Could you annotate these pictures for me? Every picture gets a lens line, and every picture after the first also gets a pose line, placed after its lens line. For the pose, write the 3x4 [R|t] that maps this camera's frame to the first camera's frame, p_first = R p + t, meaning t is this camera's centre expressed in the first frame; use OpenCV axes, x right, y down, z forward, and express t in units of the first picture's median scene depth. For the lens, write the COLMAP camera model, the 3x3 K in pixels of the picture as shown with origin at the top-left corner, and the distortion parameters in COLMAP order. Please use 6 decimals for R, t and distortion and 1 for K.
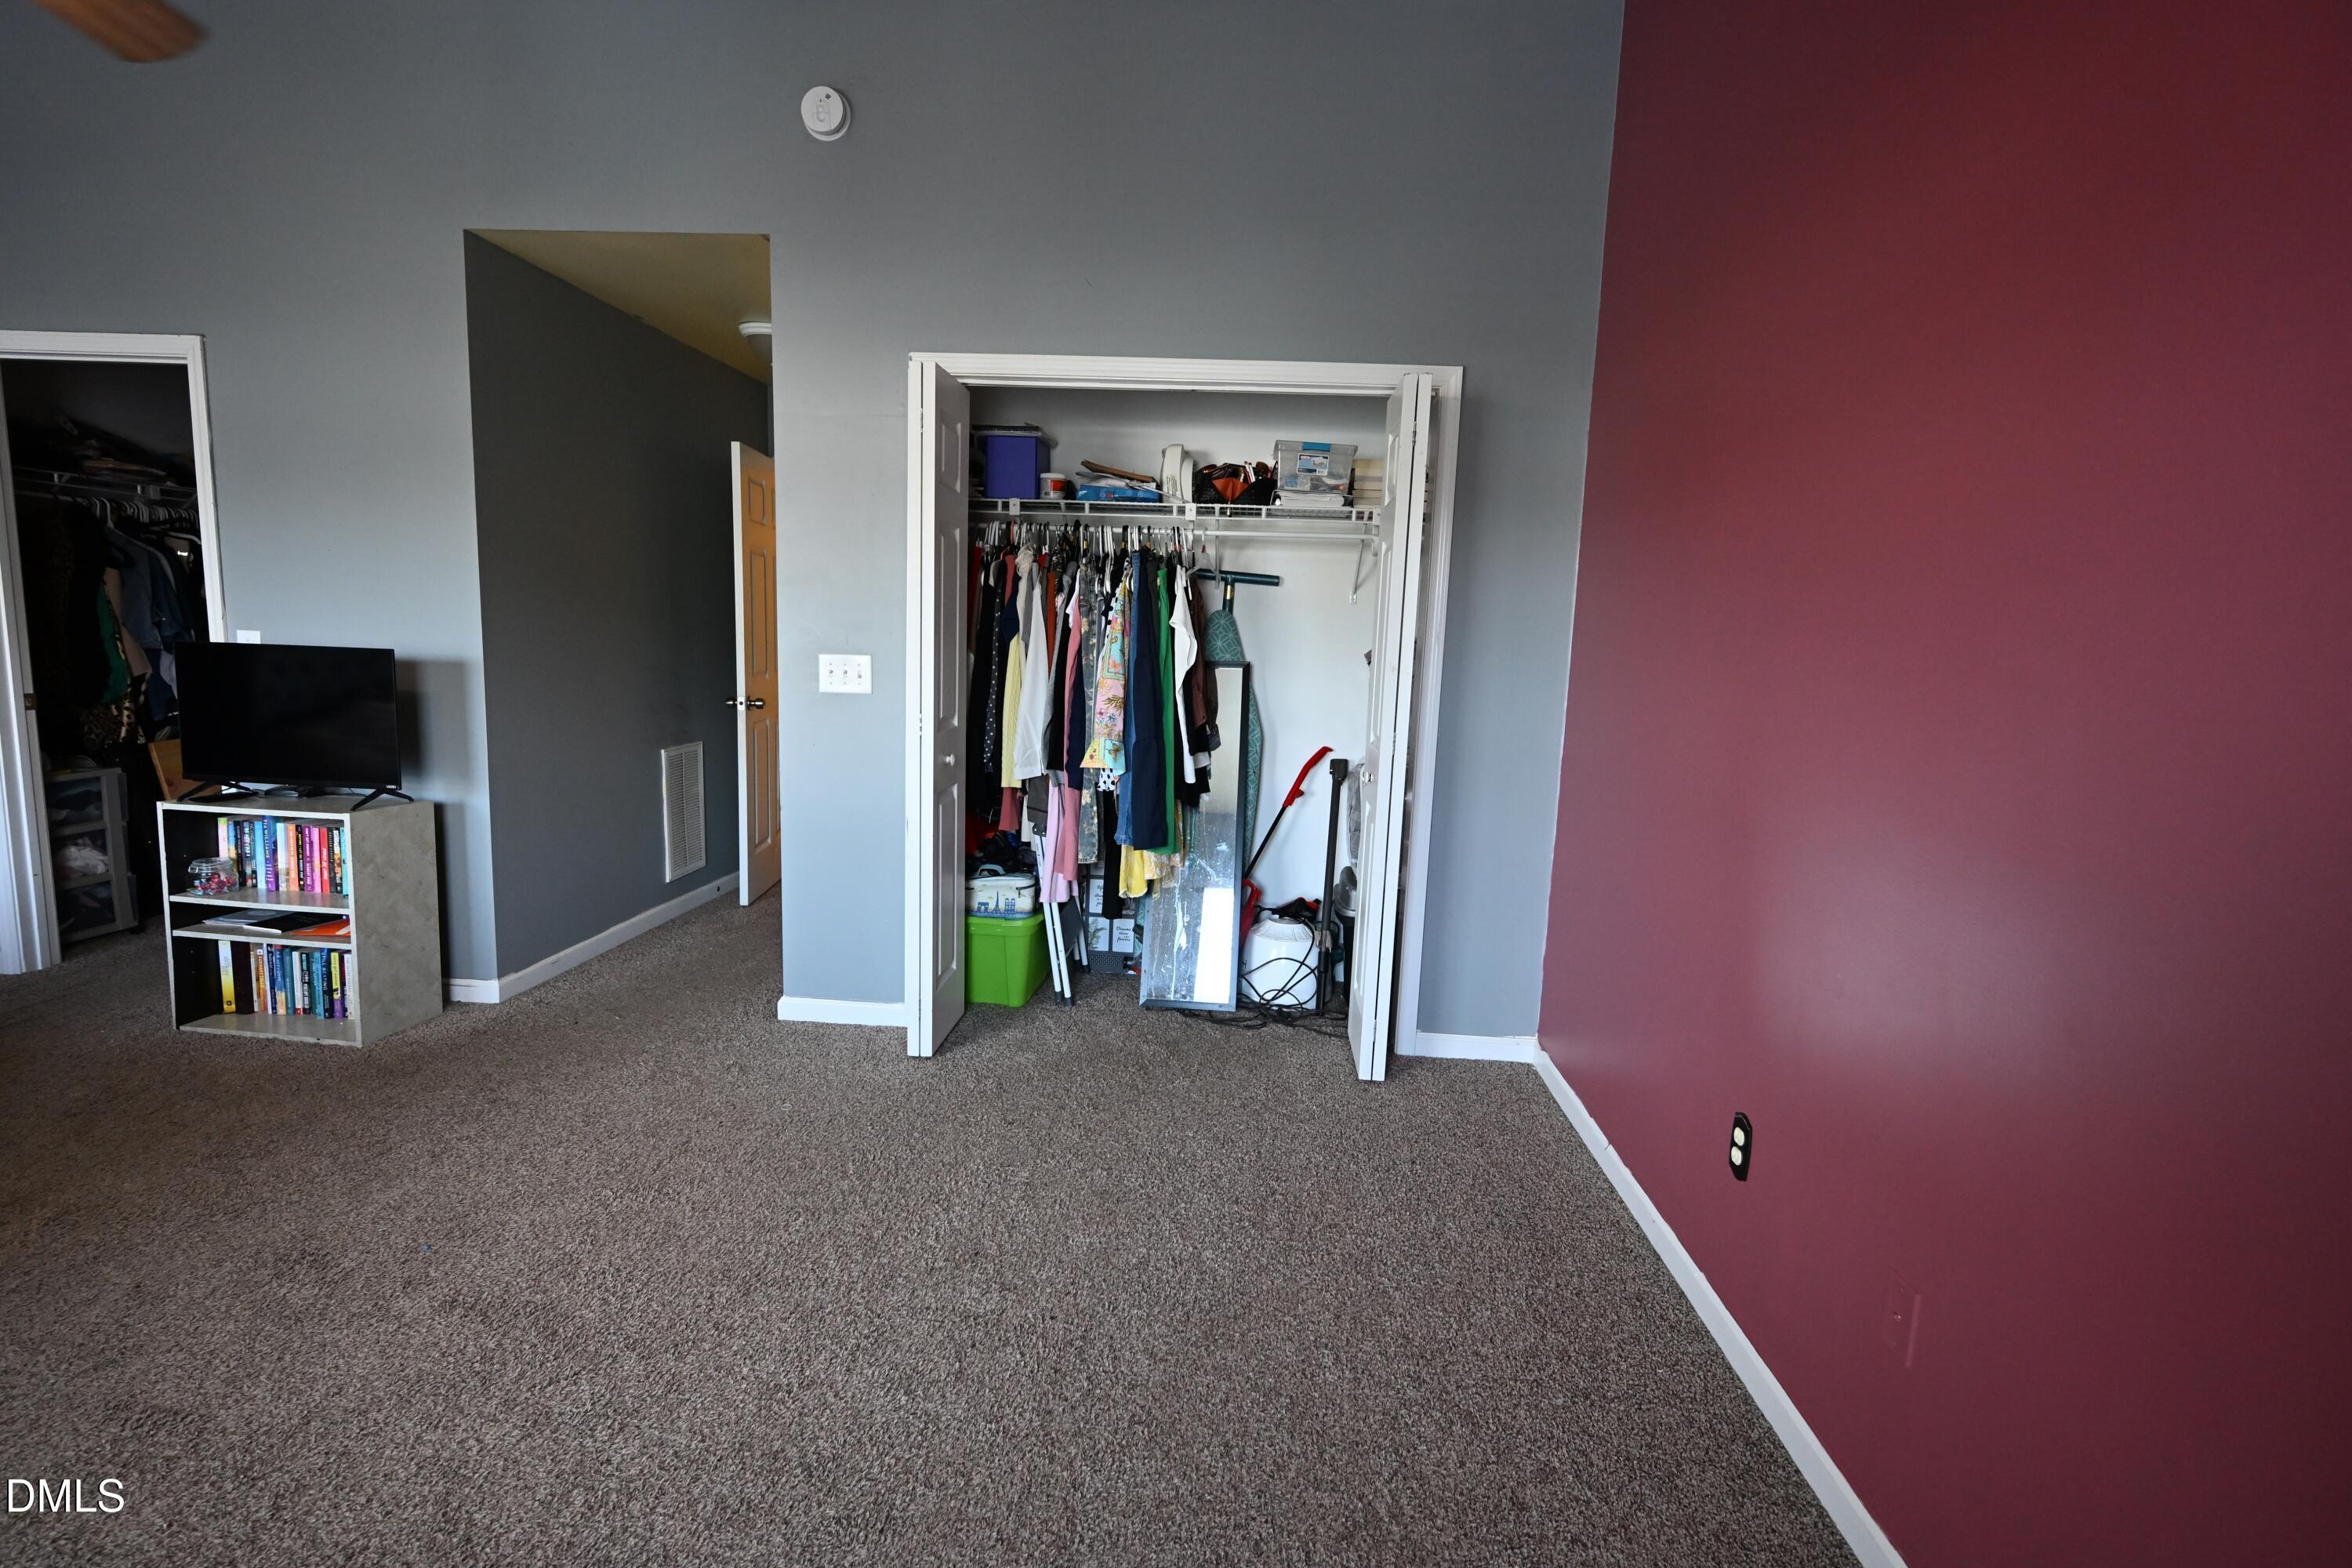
lens RADIAL K [[1066.6, 0, 1176.0], [0, 1066.6, 784.0], [0, 0, 1]] dist [0.001224, 0.000082]
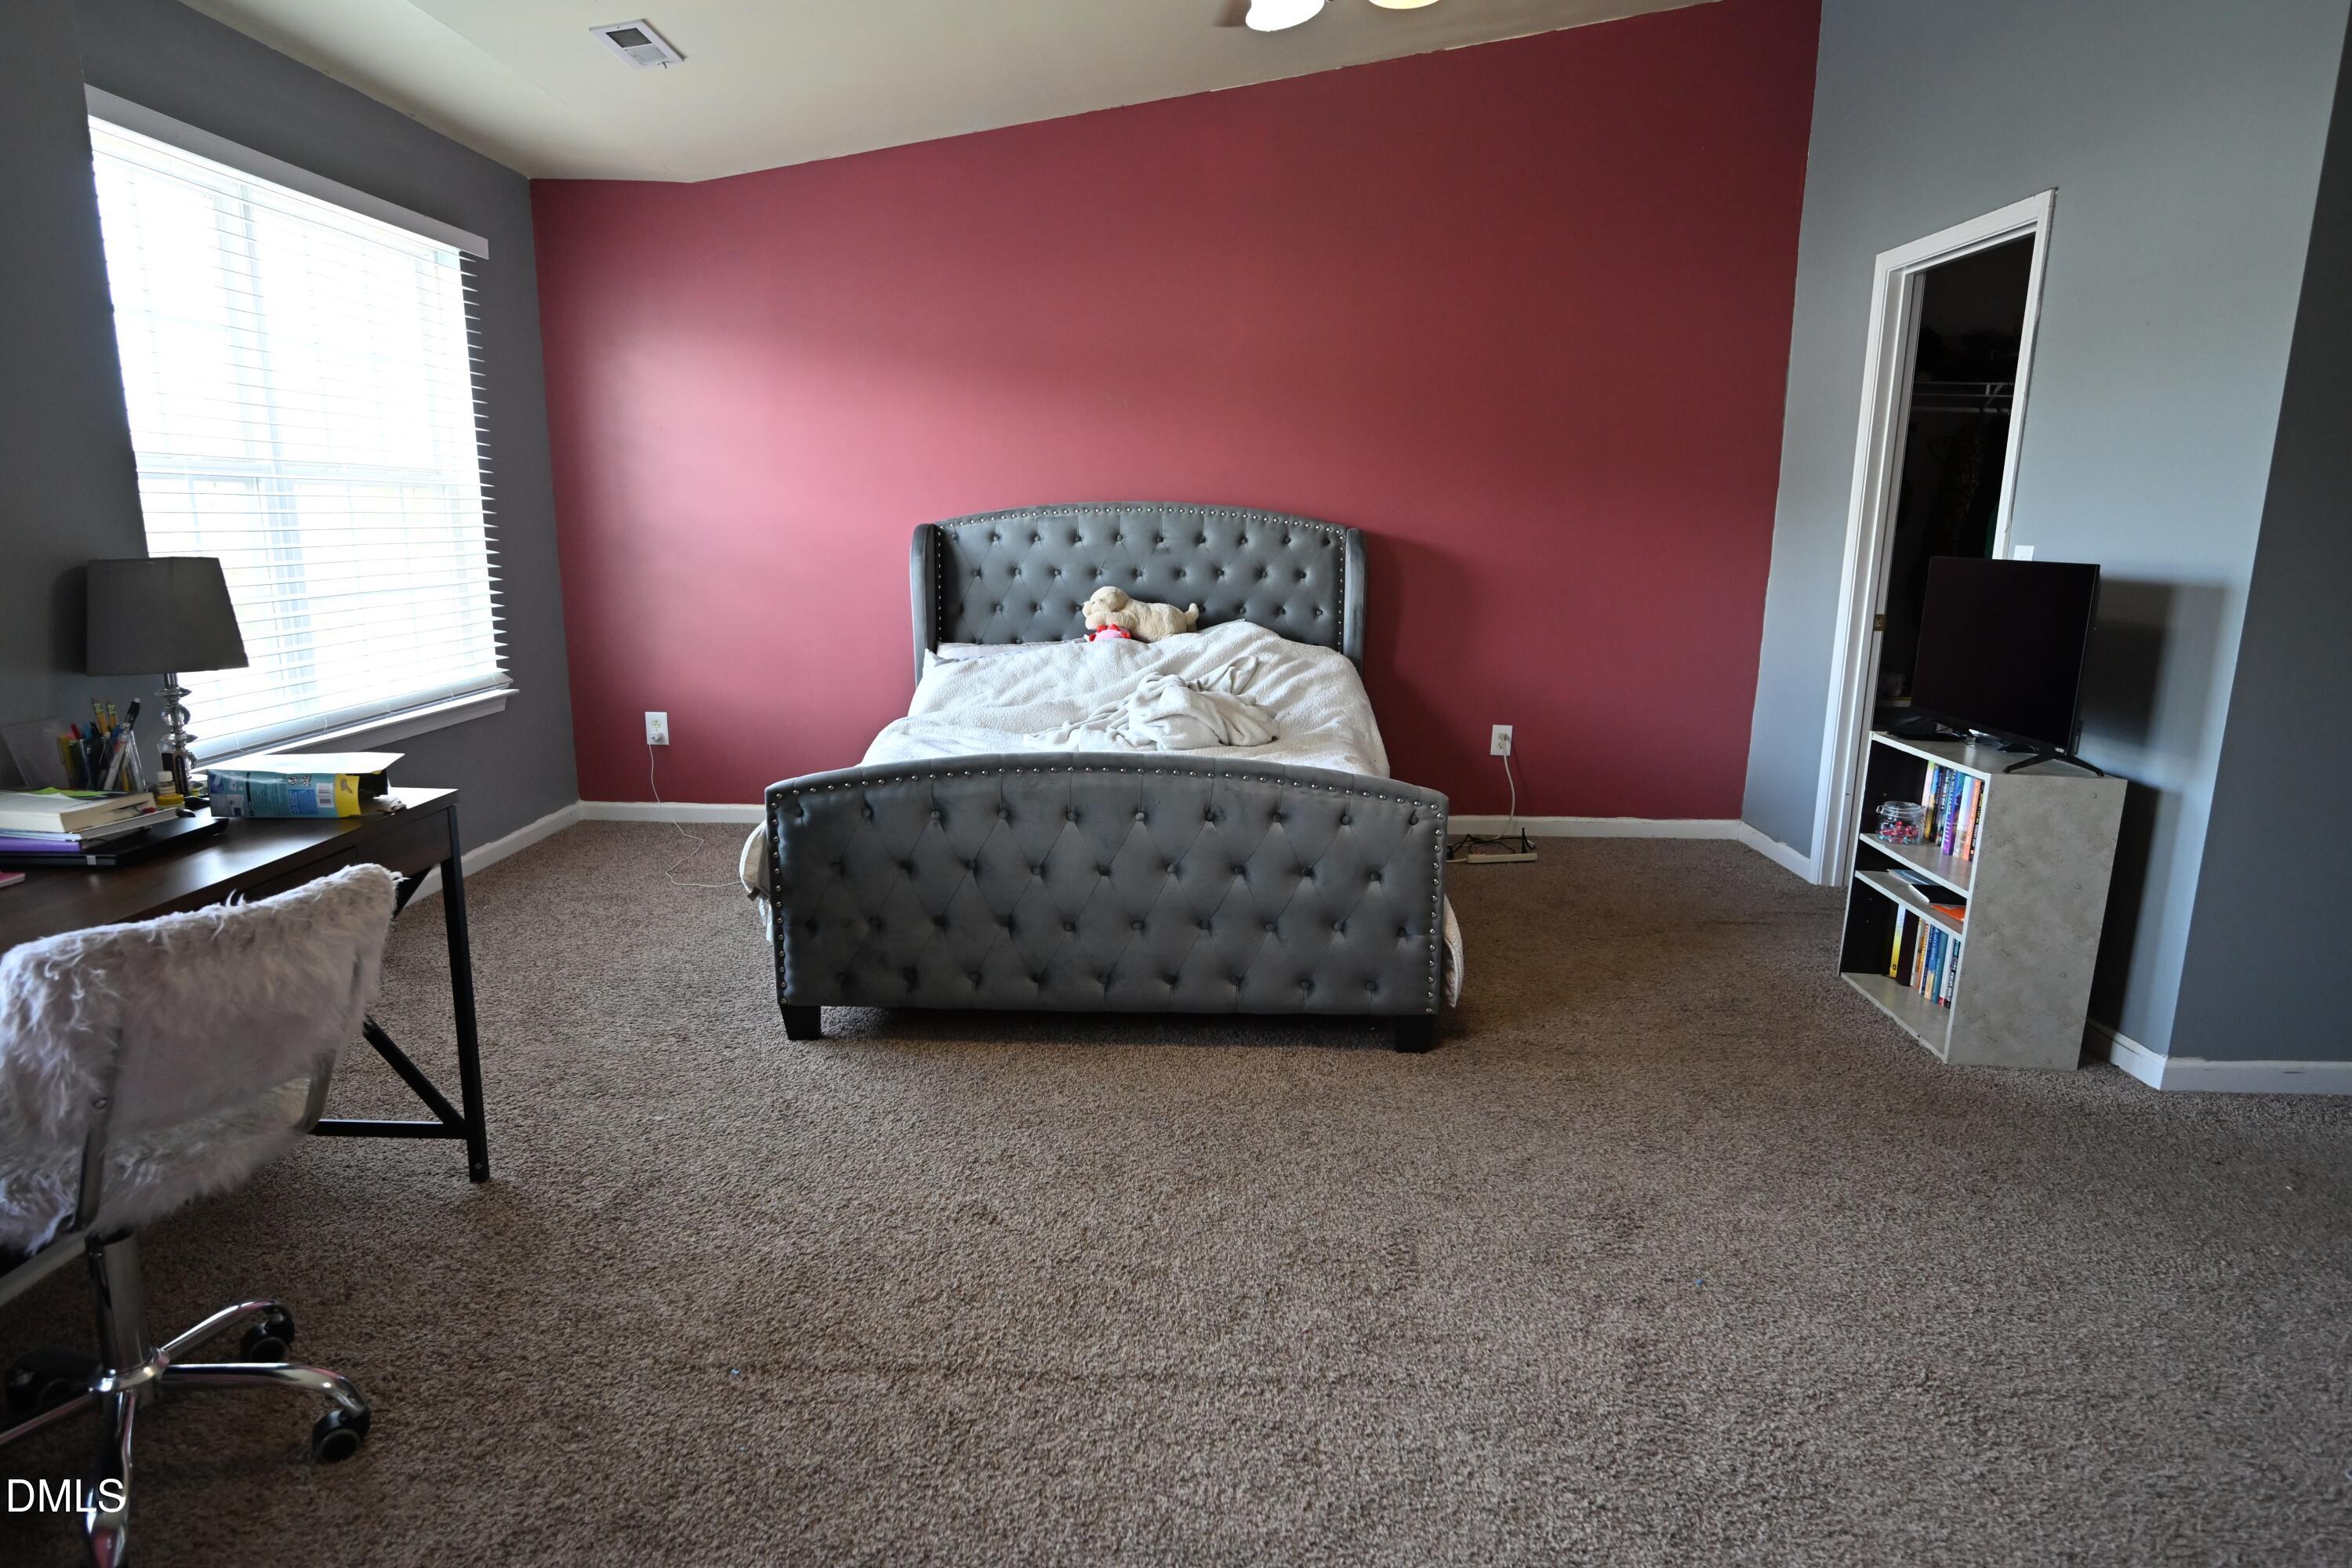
lens RADIAL K [[1316.3, 0, 1176.0], [0, 1316.3, 784.0], [0, 0, 1]] dist [-0.000904, 0.000336]
pose [[0.047161, 0.161016, -0.985824, 0.139873], [-0.147766, 0.977189, 0.152537, -0.022284], [0.987897, 0.138477, 0.069877, 0.316047]]
